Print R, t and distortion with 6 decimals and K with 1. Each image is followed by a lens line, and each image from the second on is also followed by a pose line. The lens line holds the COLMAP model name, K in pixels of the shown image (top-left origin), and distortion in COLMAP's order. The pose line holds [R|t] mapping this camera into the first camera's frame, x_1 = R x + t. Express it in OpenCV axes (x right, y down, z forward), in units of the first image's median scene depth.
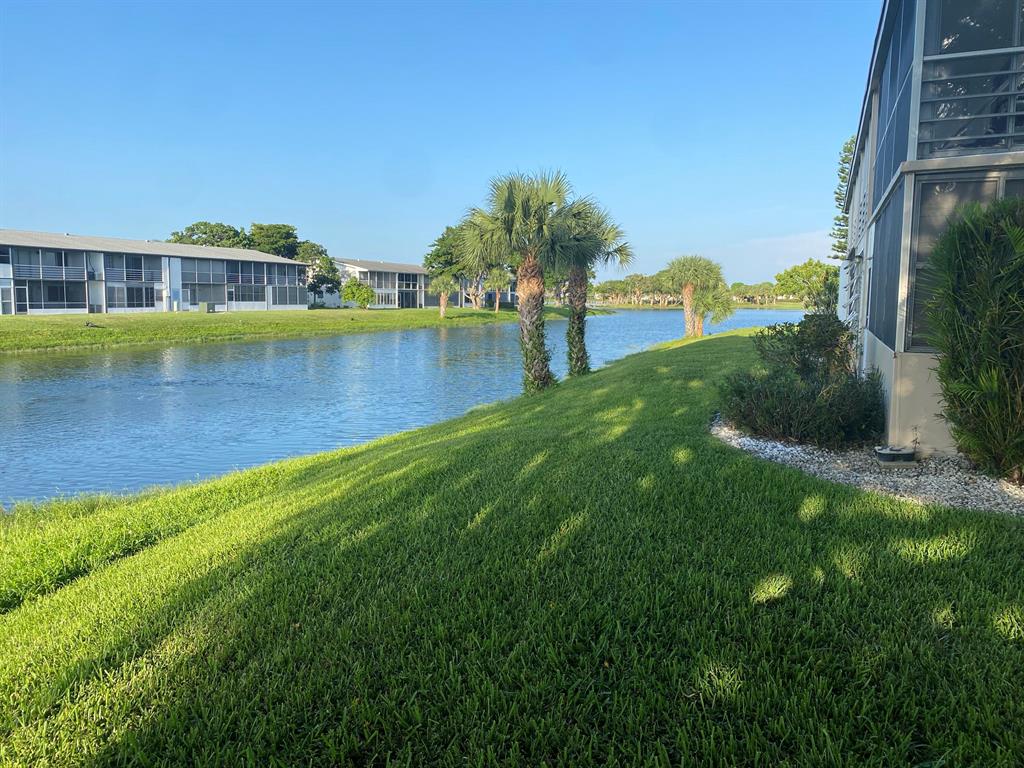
lens RADIAL K [[781.2, 0, 512.0], [0, 781.2, 384.0], [0, 0, 1]] dist [0.052393, -0.087710]
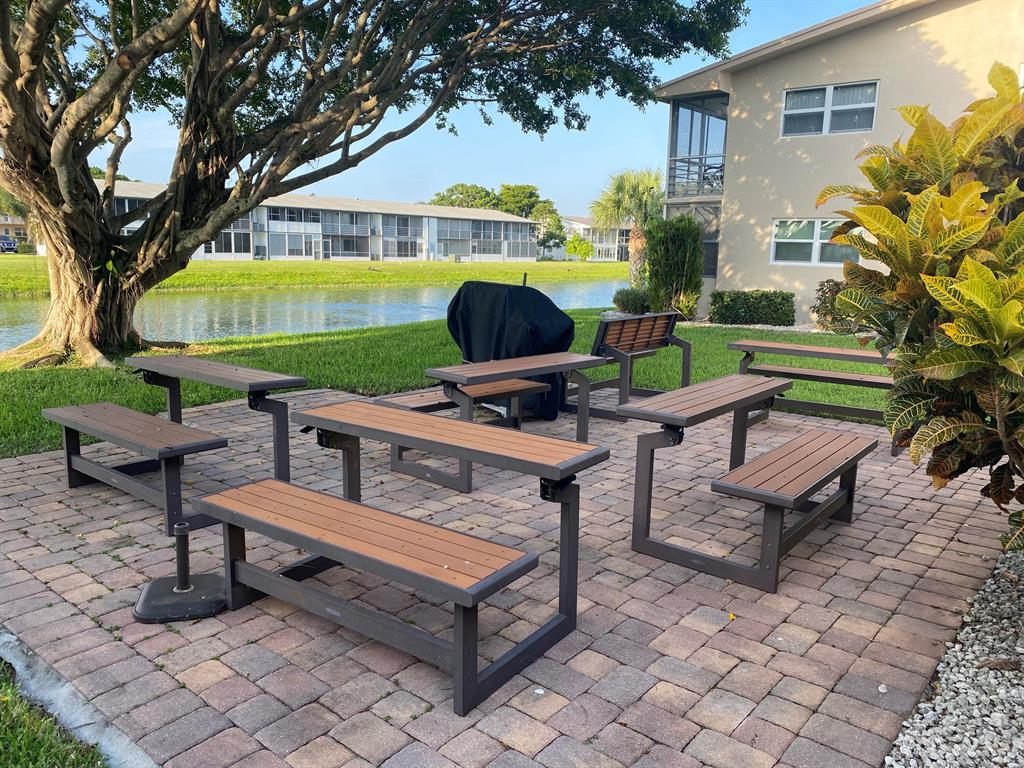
lens RADIAL K [[781.2, 0, 512.0], [0, 781.2, 384.0], [0, 0, 1]] dist [0.052393, -0.087710]
pose [[0.951829, 0.063954, -0.299886, 0.076801], [-0.047114, 0.996897, 0.063061, 0.017718], [0.302989, -0.045895, 0.951888, -0.150807]]
